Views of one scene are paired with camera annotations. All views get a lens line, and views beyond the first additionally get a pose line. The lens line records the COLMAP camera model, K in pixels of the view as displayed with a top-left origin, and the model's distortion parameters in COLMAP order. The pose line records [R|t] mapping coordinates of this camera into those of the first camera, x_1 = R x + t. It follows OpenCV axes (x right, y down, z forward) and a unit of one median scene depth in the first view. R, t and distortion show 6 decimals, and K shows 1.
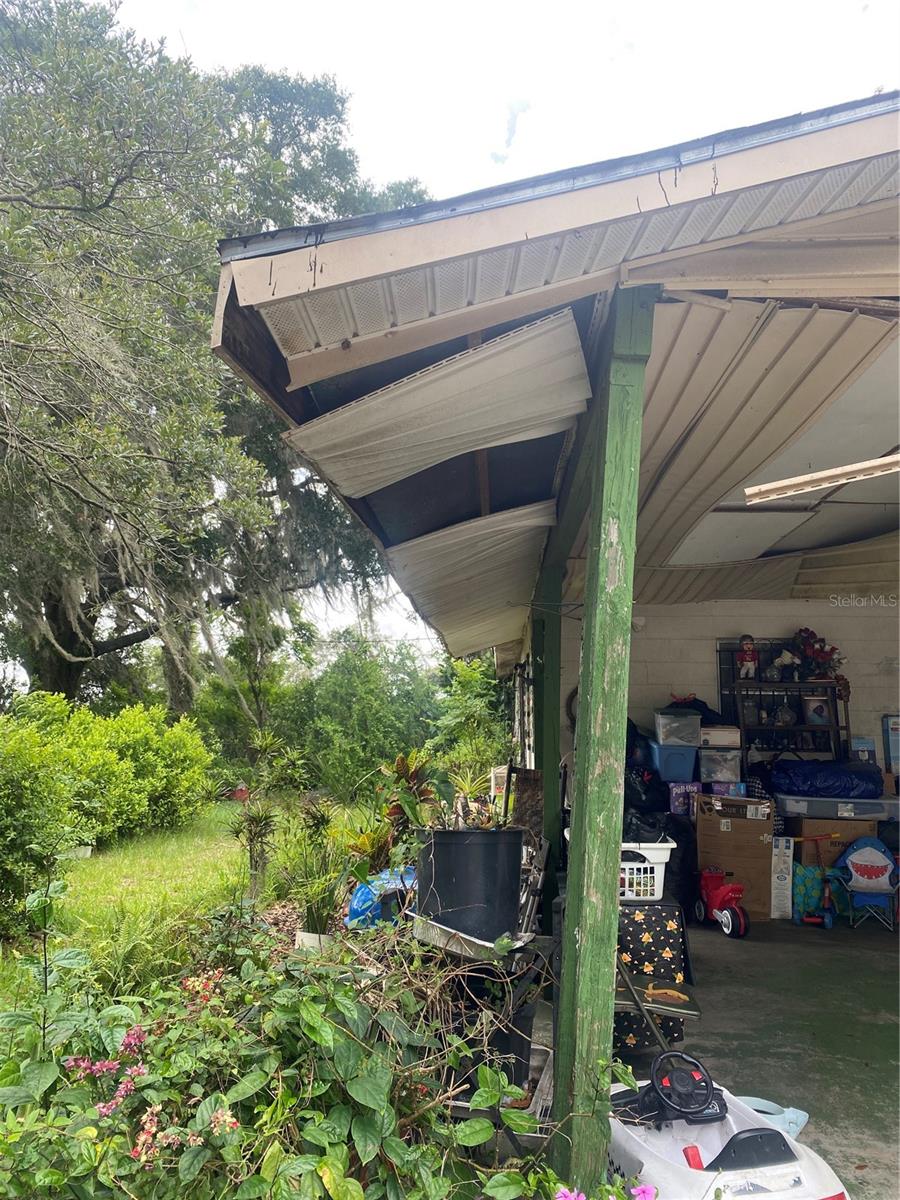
lens RADIAL K [[923.9, 0, 446.6], [0, 923.9, 598.2], [0, 0, 1]] dist [0.059000, -0.024781]
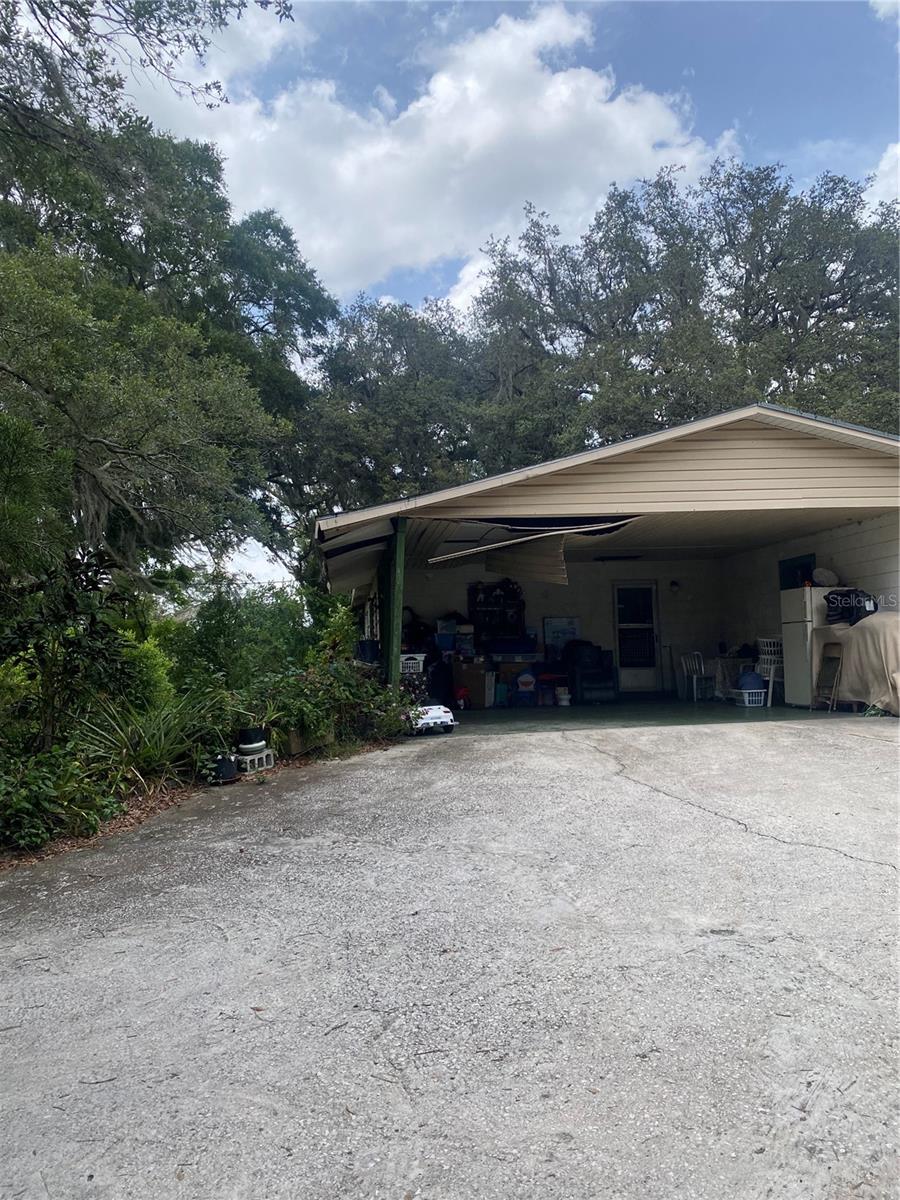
lens RADIAL K [[923.9, 0, 448.1], [0, 923.9, 598.0], [0, 0, 1]] dist [0.059000, -0.024781]
pose [[0.984655, -0.026686, 0.172459, -0.119483], [0.013597, 0.996966, 0.076636, -0.092324], [-0.173981, -0.073115, 0.982031, -1.142369]]
